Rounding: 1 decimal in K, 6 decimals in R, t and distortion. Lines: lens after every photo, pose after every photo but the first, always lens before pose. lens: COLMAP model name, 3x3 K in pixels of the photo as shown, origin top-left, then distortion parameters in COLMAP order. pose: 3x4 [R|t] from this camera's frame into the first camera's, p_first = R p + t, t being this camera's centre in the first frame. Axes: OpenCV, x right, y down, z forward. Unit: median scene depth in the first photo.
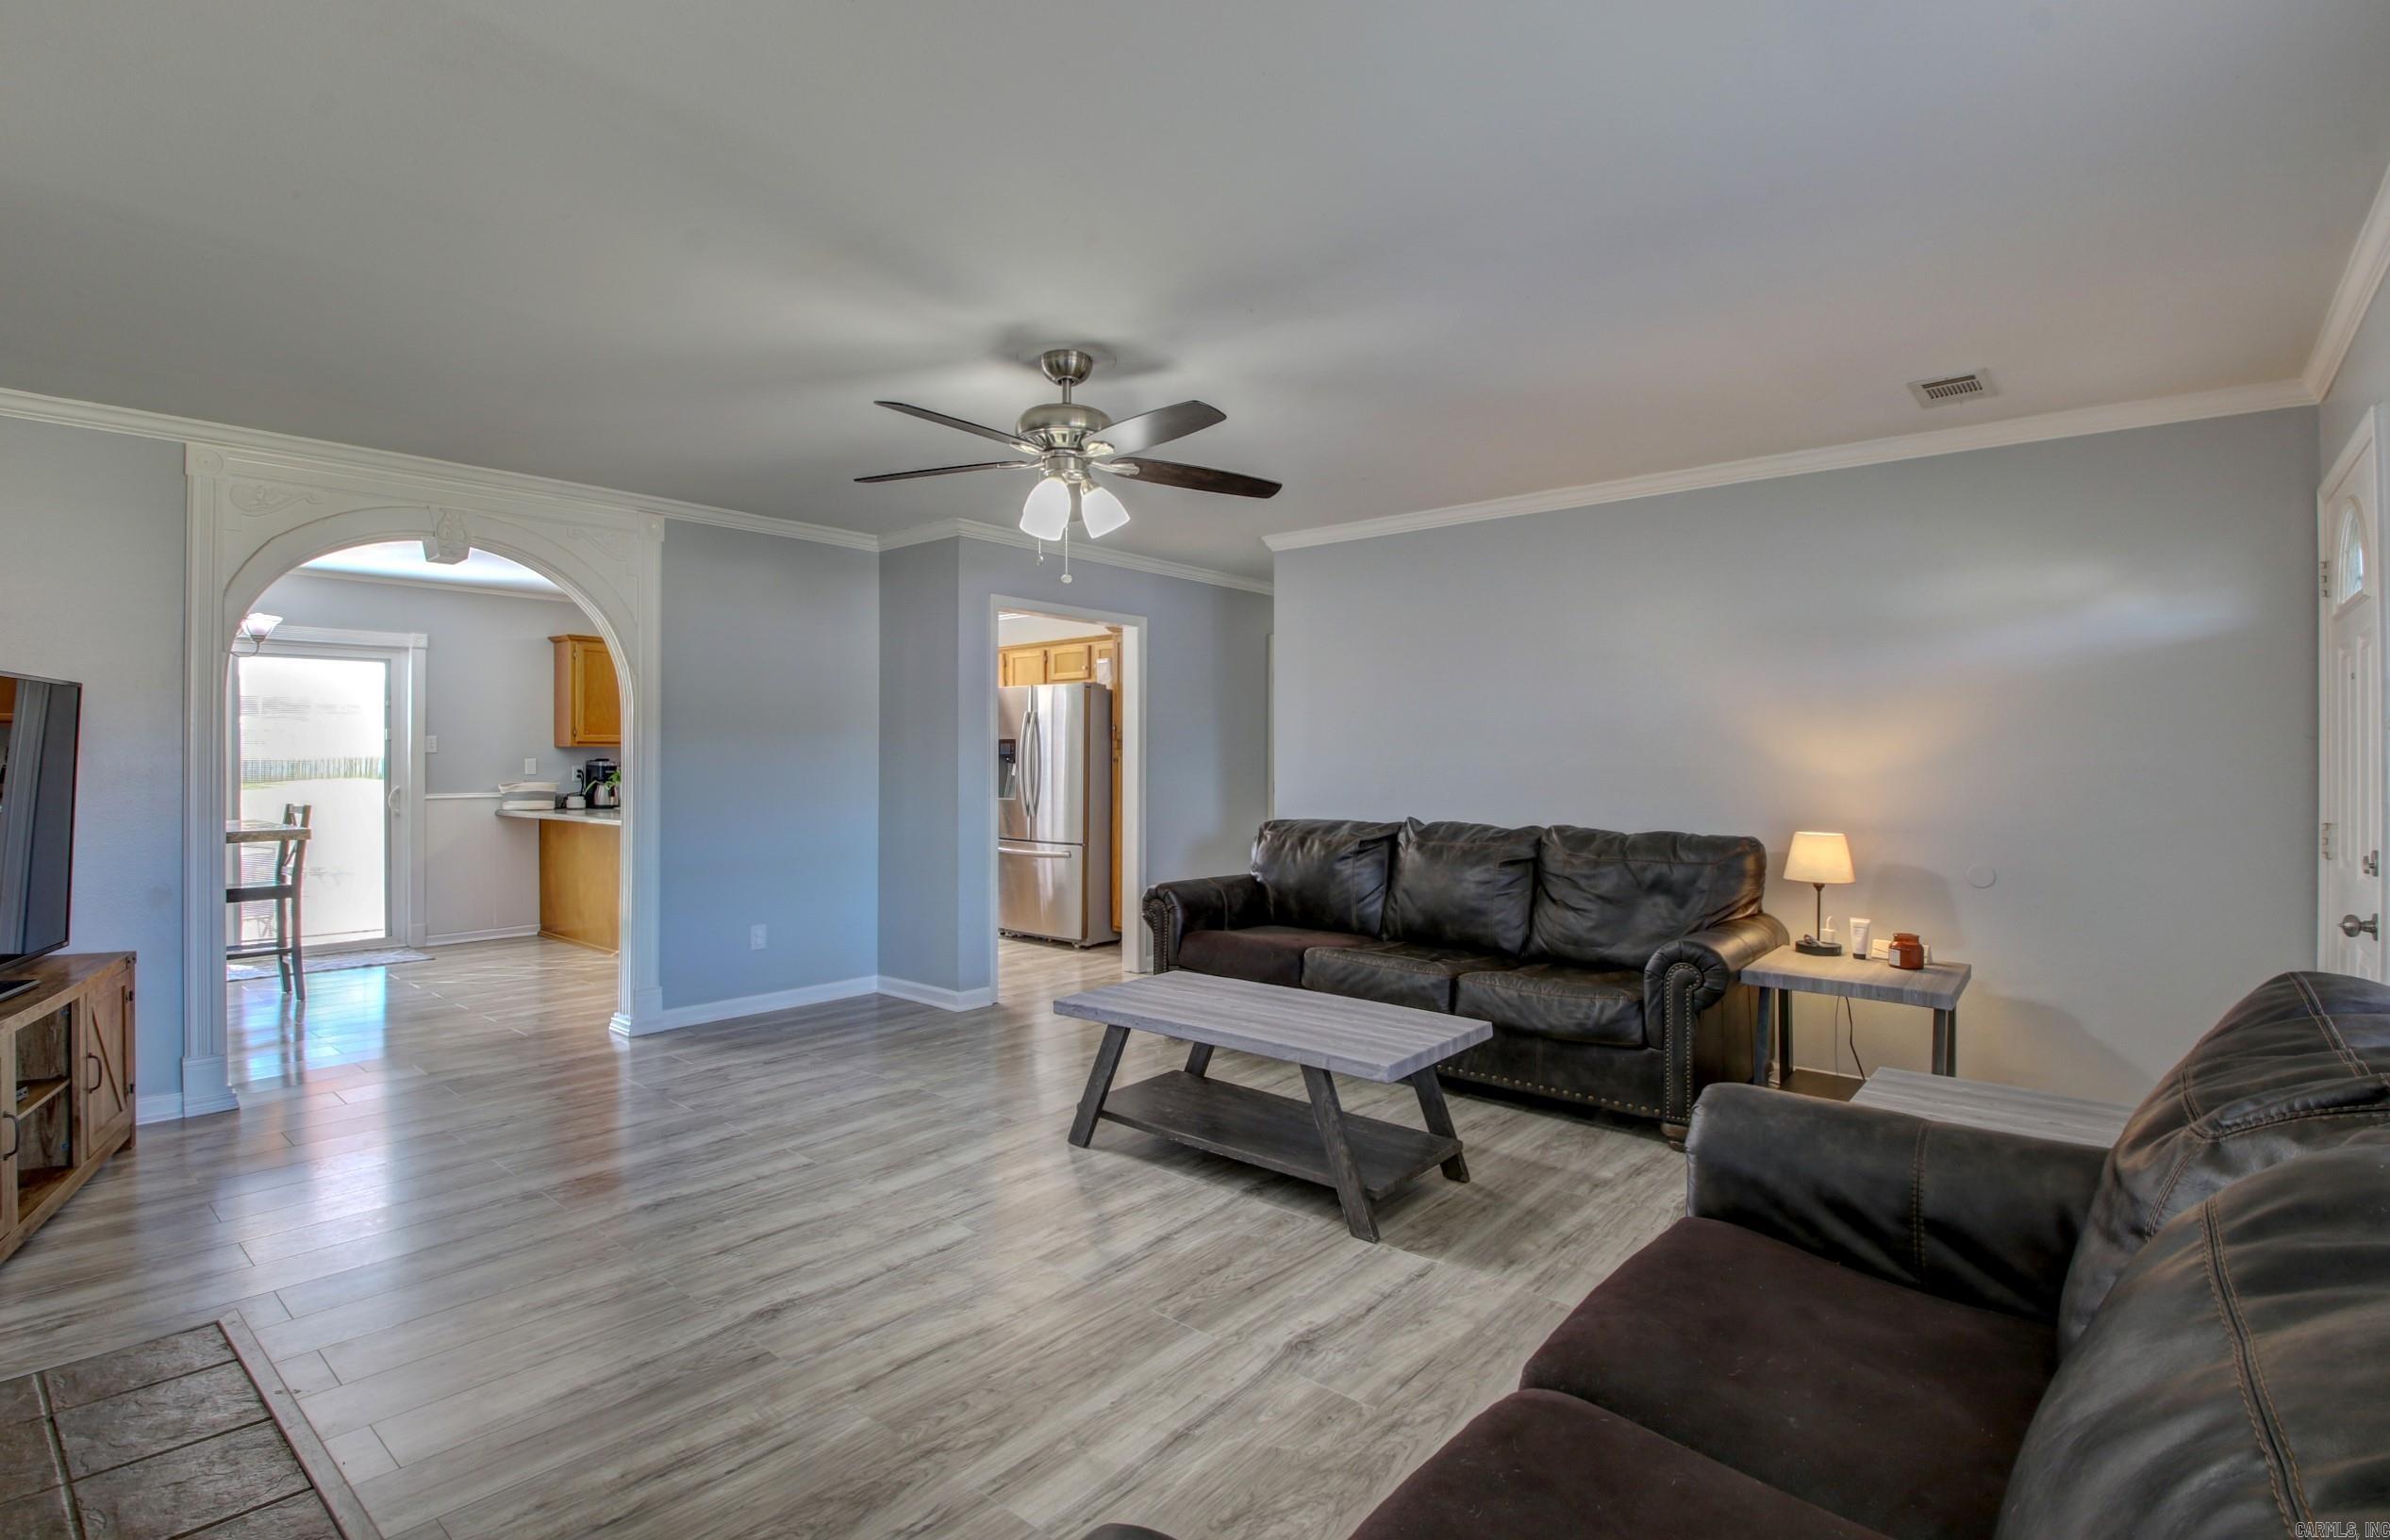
lens RADIAL K [[1118.4, 0, 1180.7], [0, 1118.4, 759.2], [0, 0, 1]] dist [0.001840, -0.019207]
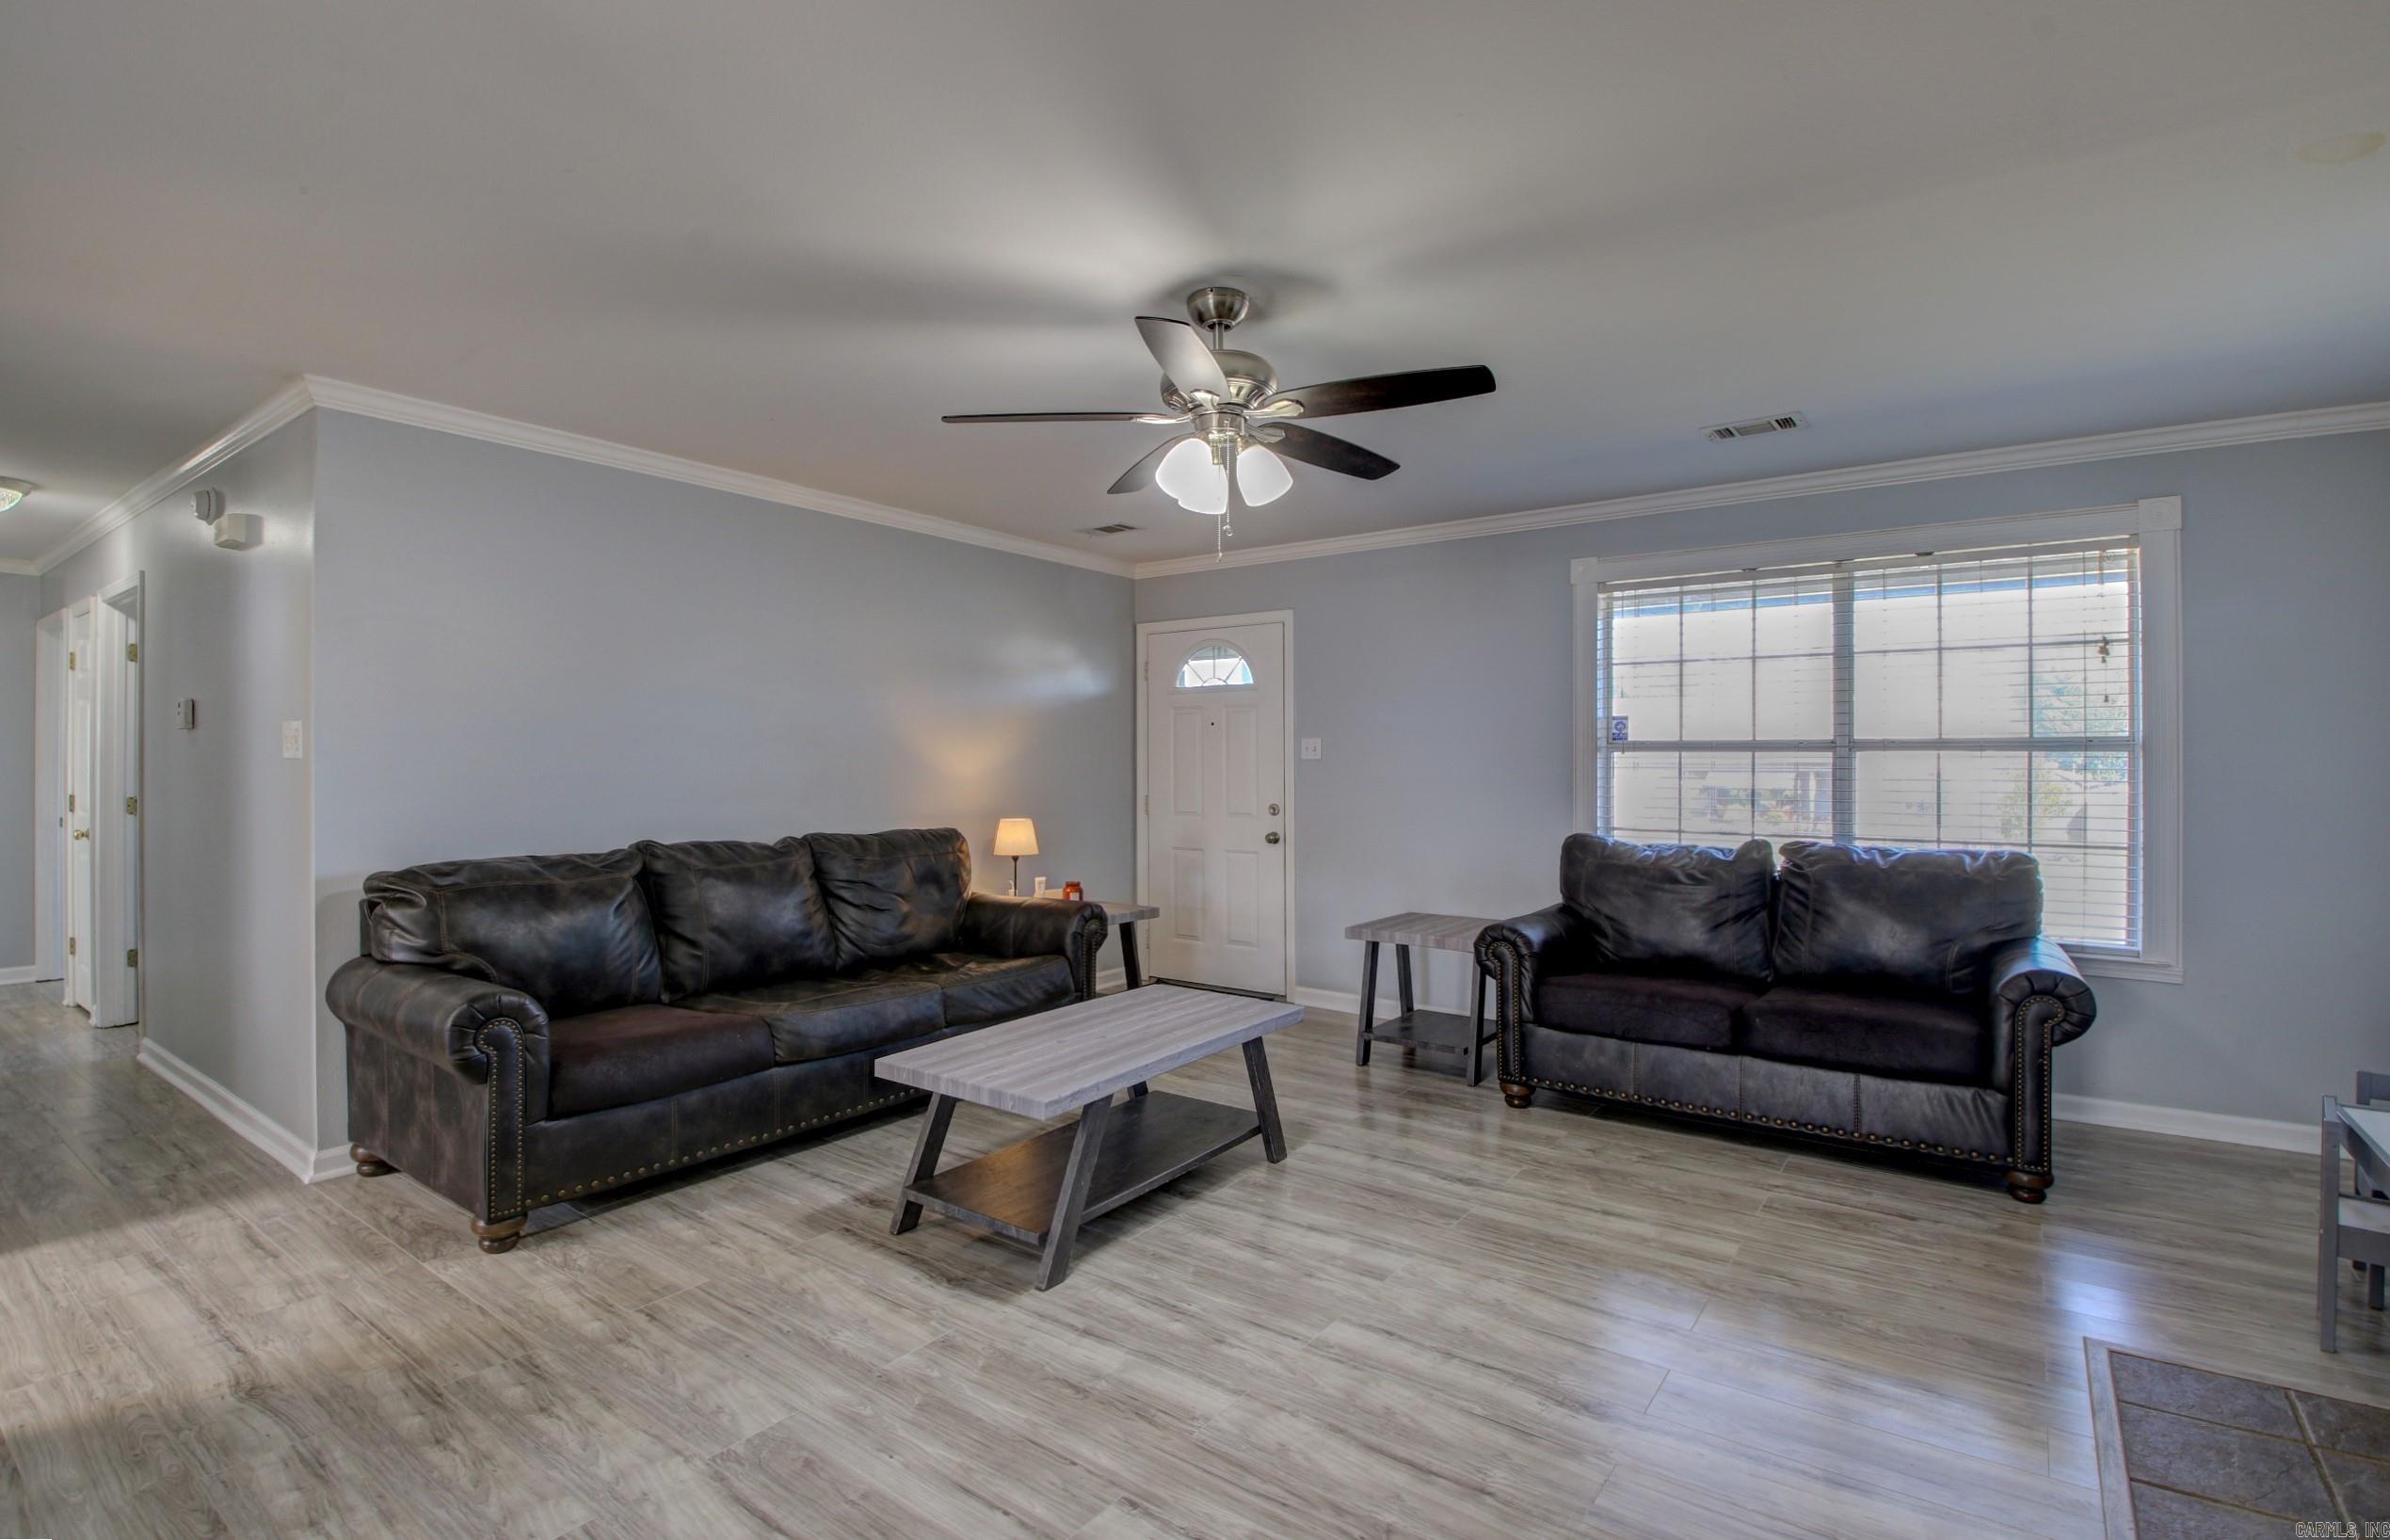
lens RADIAL K [[1111.3, 0, 1193.7], [0, 1111.3, 755.2], [0, 0, 1]] dist [-0.018266, -0.000203]
pose [[-0.075088, 0.001996, 0.997175, -1.027415], [-0.001462, 0.999997, -0.002112, -0.012691], [-0.997176, -0.001617, -0.075085, 1.172109]]
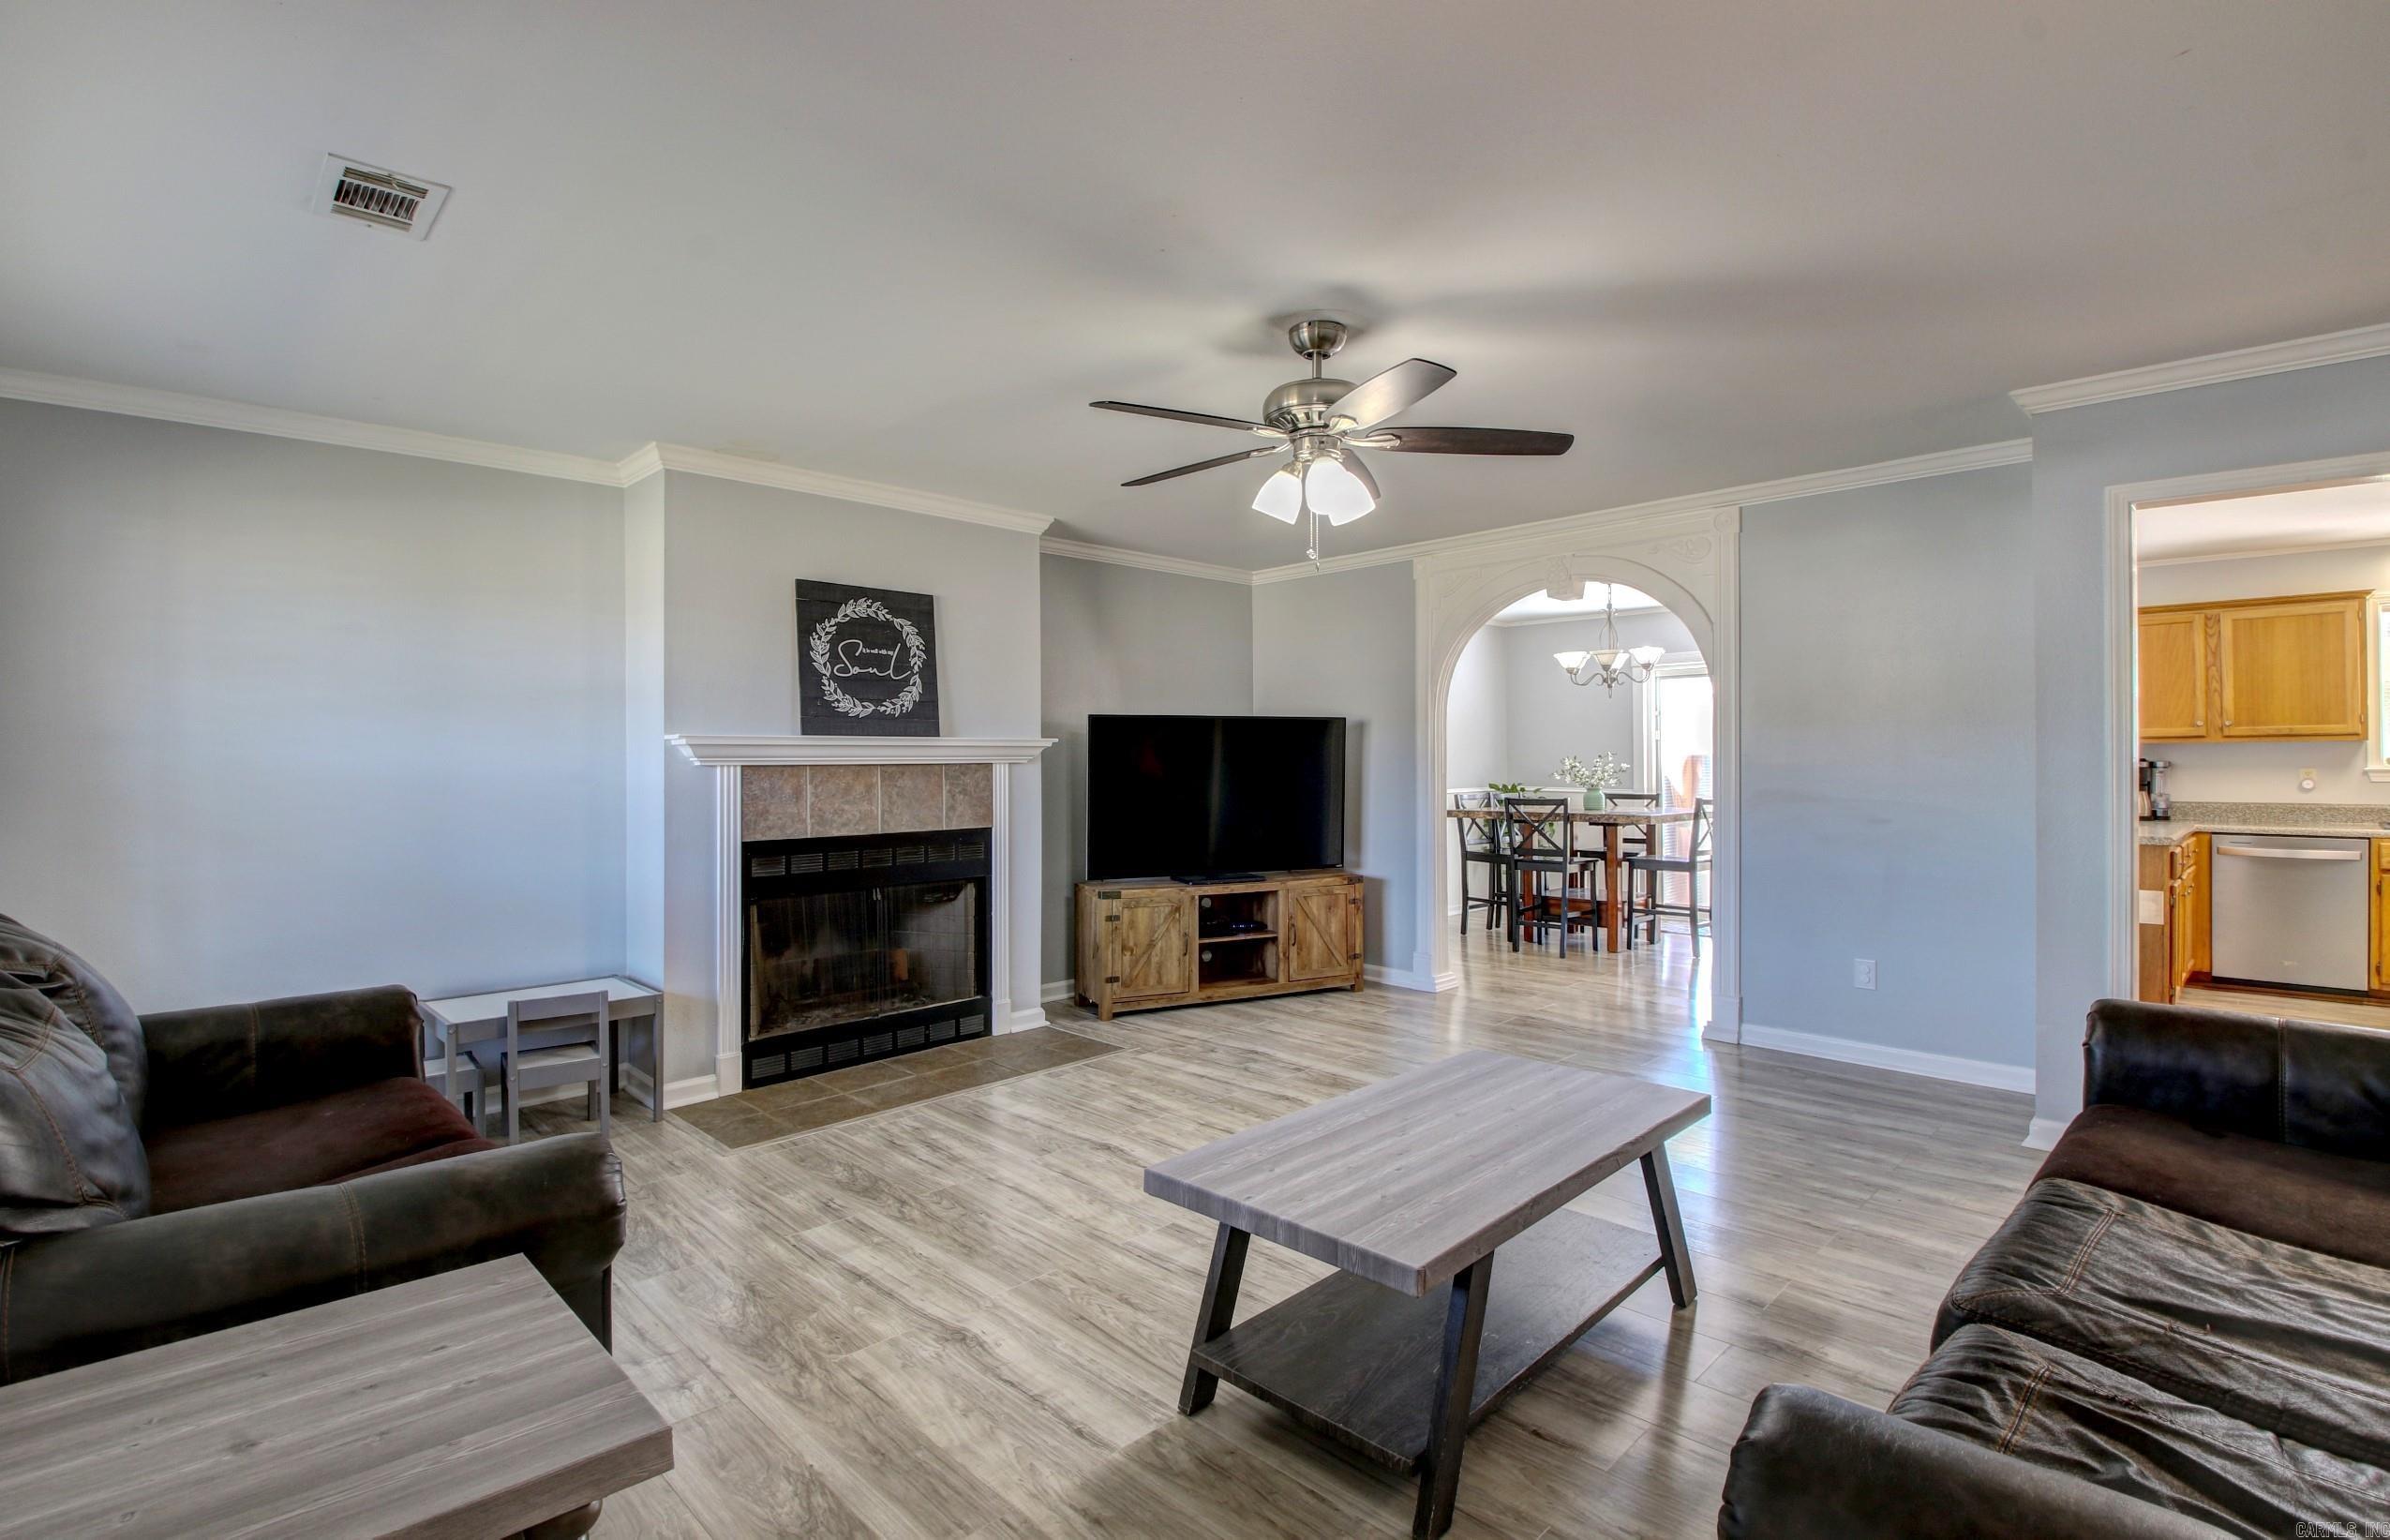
lens RADIAL K [[1112.6, 0, 1203.6], [0, 1112.6, 759.4], [0, 0, 1]] dist [0.002155, -0.015708]
pose [[-0.075117, -0.002232, -0.997172, 0.892191], [0.003996, 0.999989, -0.002539, 0.001052], [0.997167, -0.004175, -0.075107, 1.050330]]
